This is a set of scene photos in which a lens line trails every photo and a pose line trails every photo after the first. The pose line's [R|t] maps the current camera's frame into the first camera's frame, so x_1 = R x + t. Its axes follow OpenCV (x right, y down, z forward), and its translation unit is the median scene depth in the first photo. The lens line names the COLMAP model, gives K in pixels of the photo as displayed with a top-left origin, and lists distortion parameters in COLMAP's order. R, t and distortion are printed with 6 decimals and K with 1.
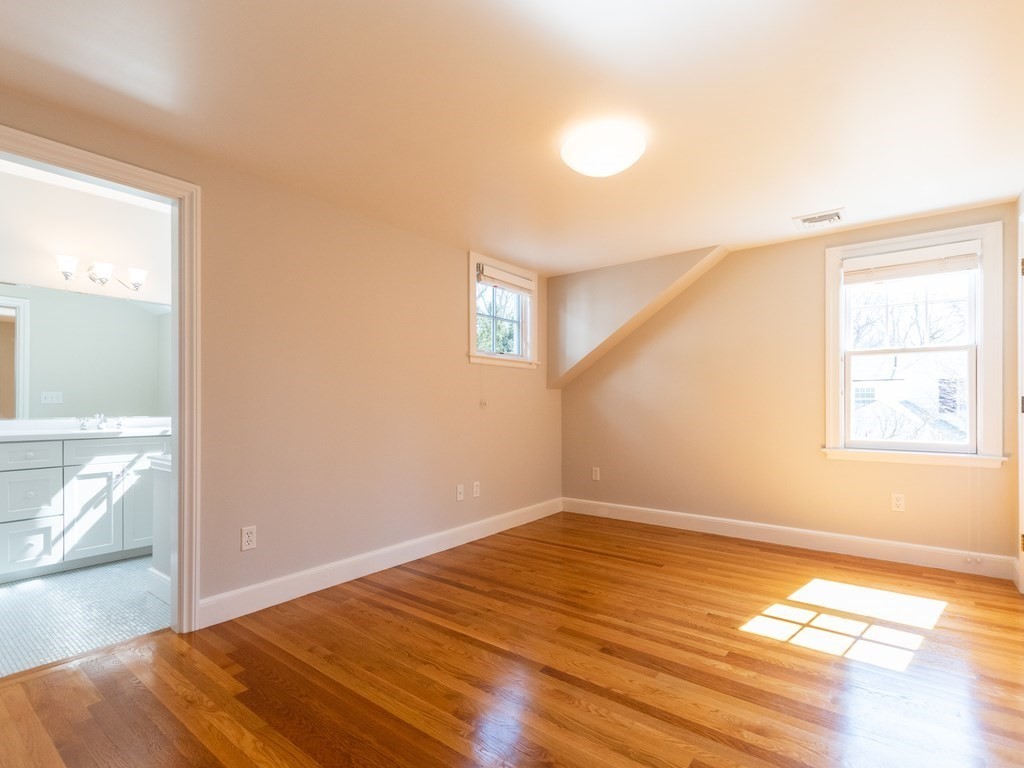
lens RADIAL K [[500.8, 0, 516.1], [0, 500.8, 400.9], [0, 0, 1]] dist [0.001004, -0.000573]
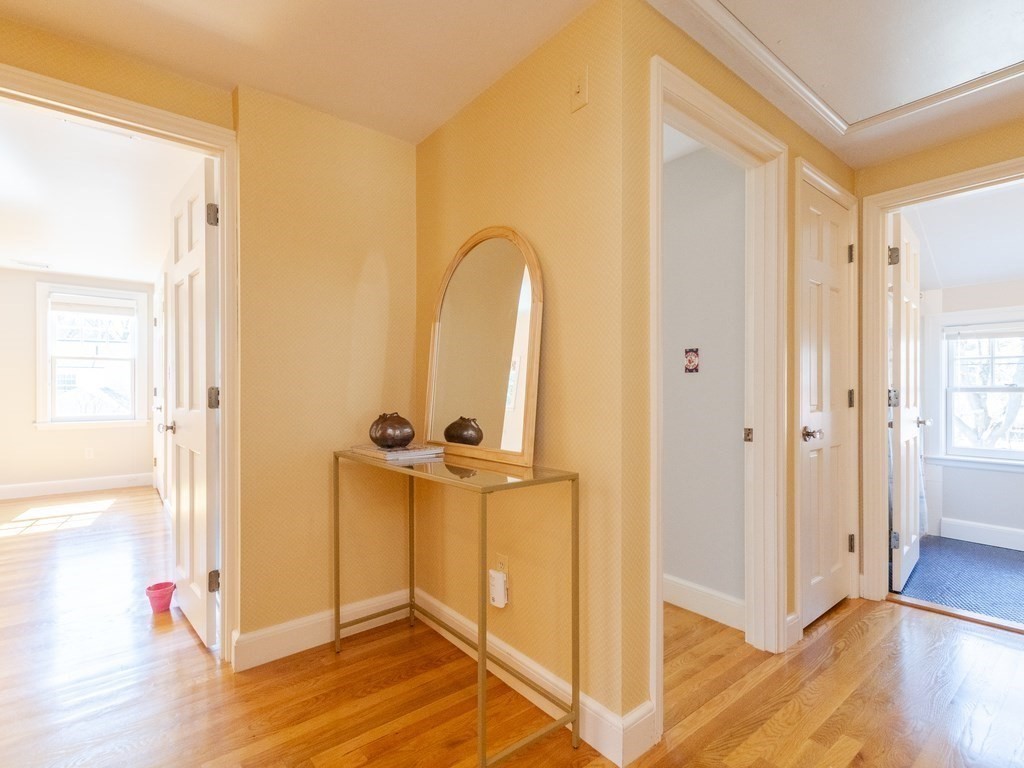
lens RADIAL K [[499.2, 0, 510.0], [0, 499.2, 390.3], [0, 0, 1]] dist [0.000178, -0.000258]
pose [[0.232711, -0.004183, 0.972537, -1.478674], [-0.003399, 0.999981, 0.005115, -0.033661], [-0.972540, -0.004496, 0.232692, -2.104740]]
